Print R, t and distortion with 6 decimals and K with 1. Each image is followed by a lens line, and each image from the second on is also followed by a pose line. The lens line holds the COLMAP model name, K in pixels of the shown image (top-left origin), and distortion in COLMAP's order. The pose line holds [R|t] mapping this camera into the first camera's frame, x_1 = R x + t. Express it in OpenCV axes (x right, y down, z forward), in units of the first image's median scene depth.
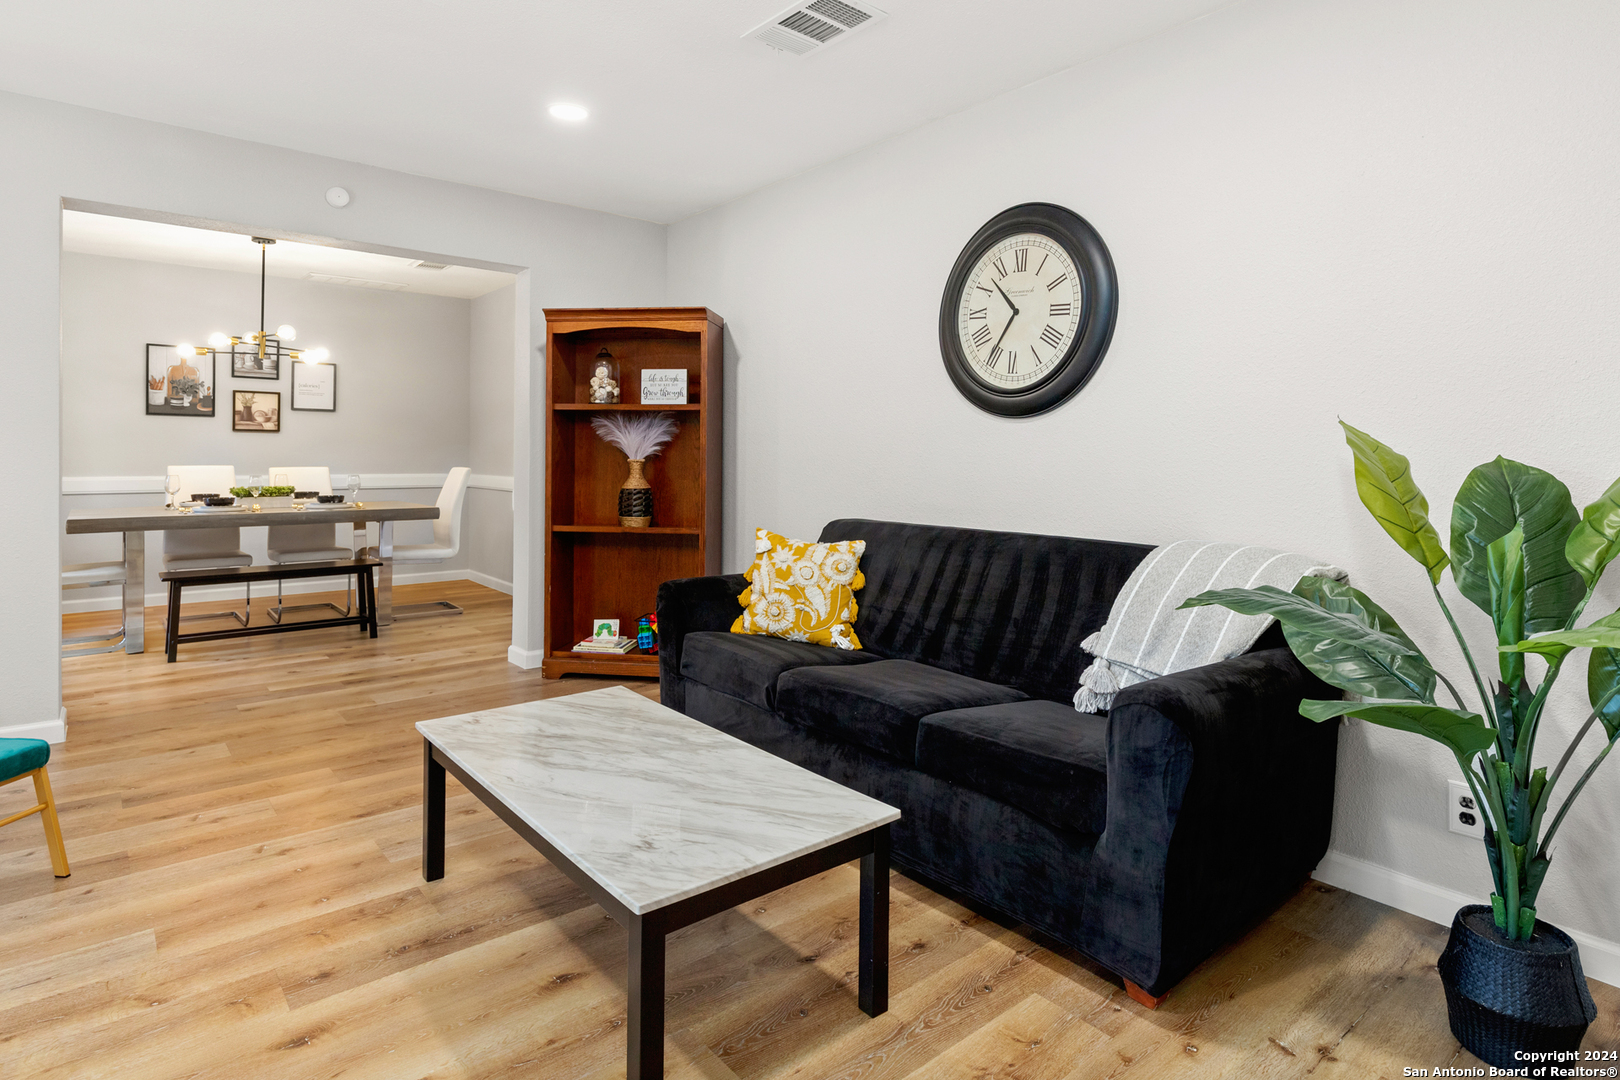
lens RADIAL K [[856.6, 0, 819.4], [0, 856.6, 458.5], [0, 0, 1]] dist [0.010992, -0.001869]
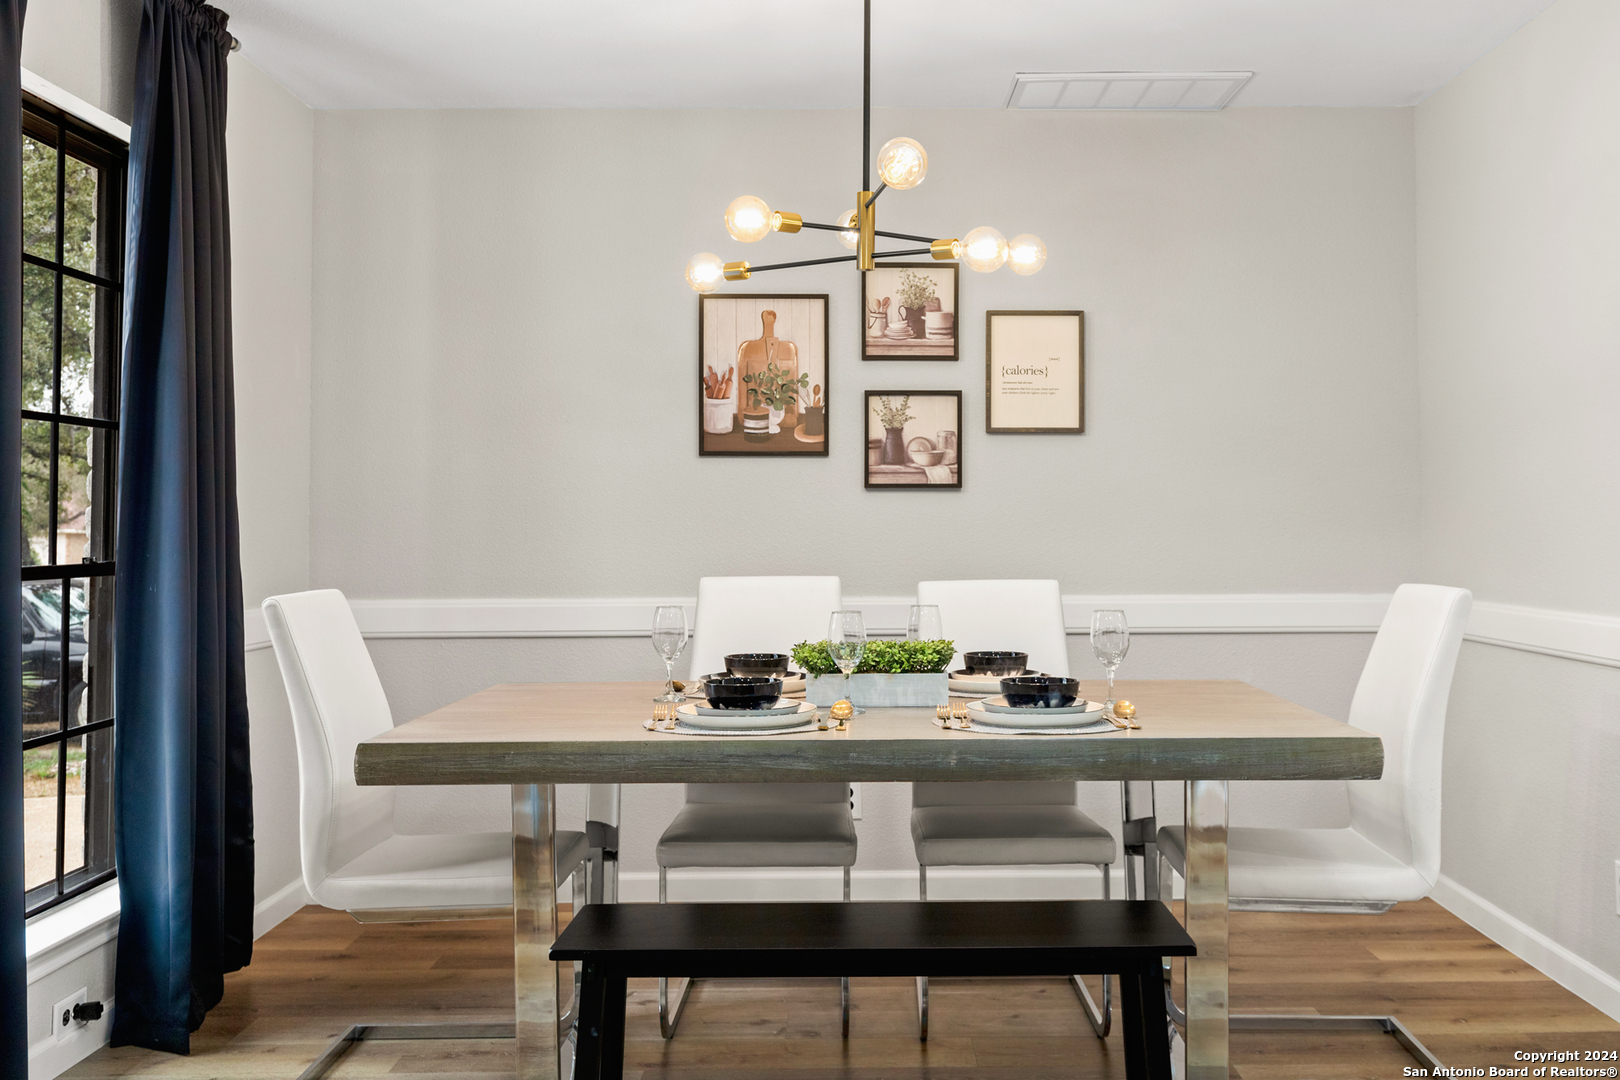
lens RADIAL K [[1465.5, 0, 810.0], [0, 1465.5, 540.0], [0, 0, 1]] dist [-0.004251, -0.000735]
pose [[0.741767, -0.008088, -0.670608, -0.341969], [0.008107, 0.999962, -0.003093, -0.008104], [0.670608, -0.003143, 0.741805, 0.689750]]
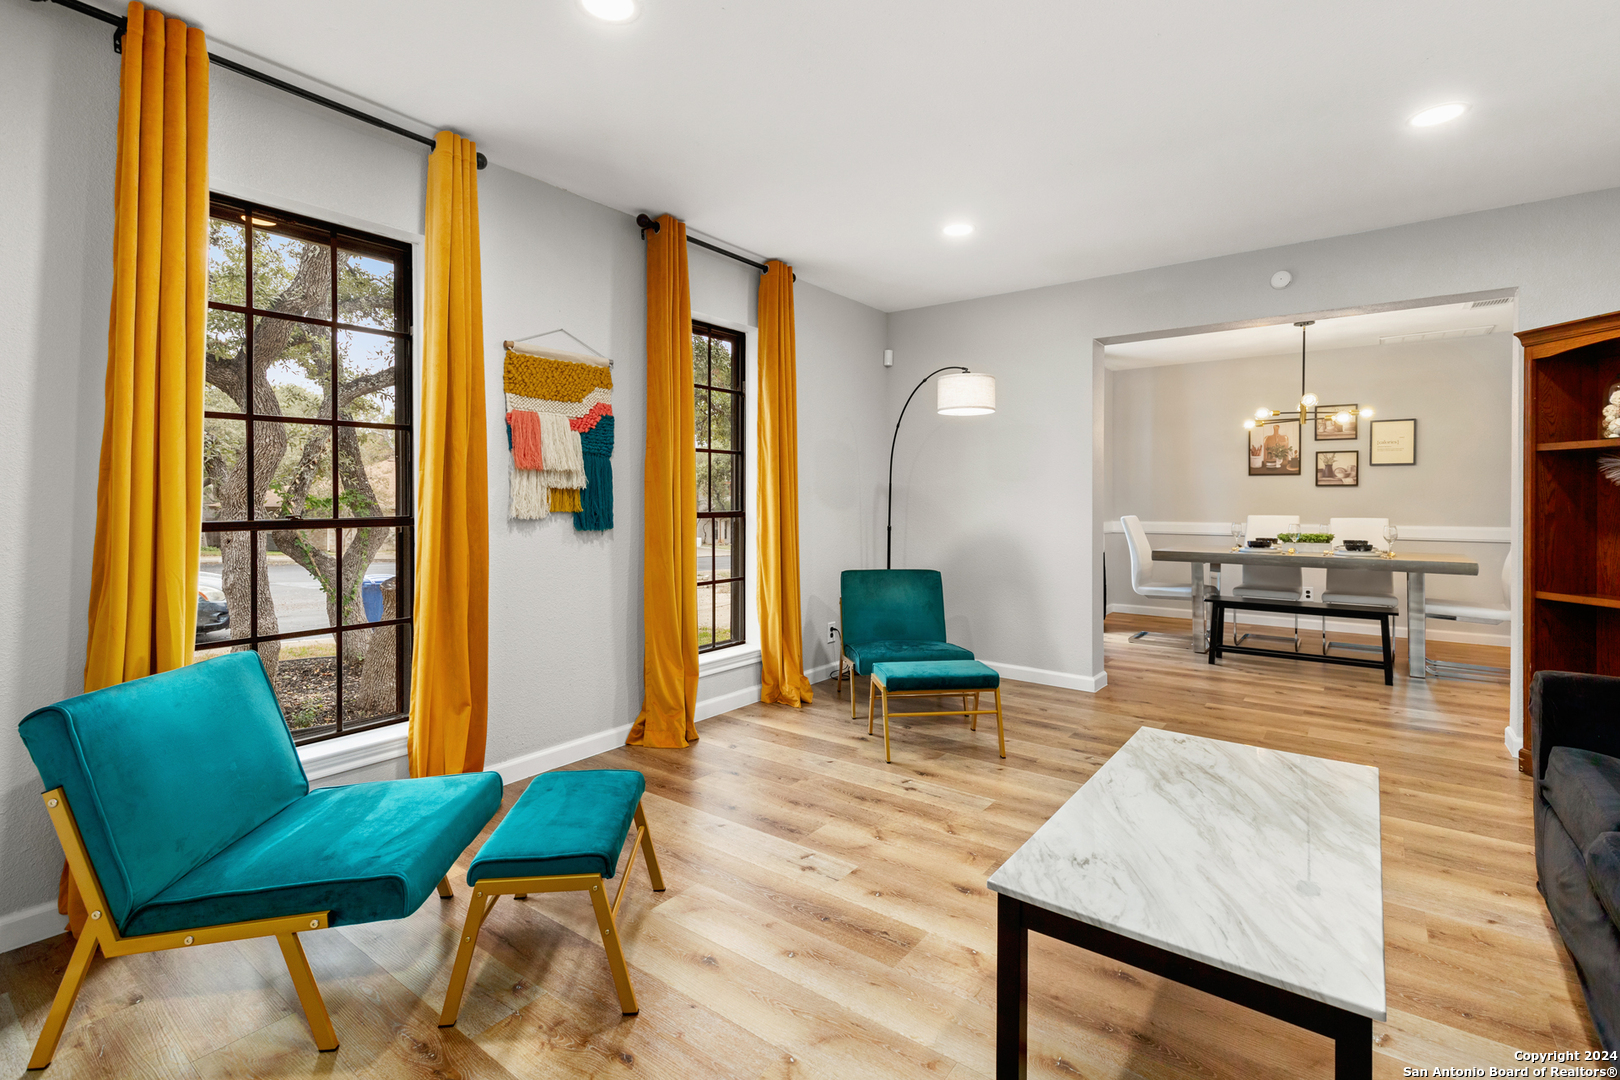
lens RADIAL K [[747.9, 0, 830.3], [0, 747.9, 500.4], [0, 0, 1]] dist [0.007871, -0.000203]
pose [[0.241381, -0.008215, -0.970396, 0.231488], [-0.005616, 0.999936, -0.009862, 0.001438], [0.970414, 0.007830, 0.241319, 0.164579]]
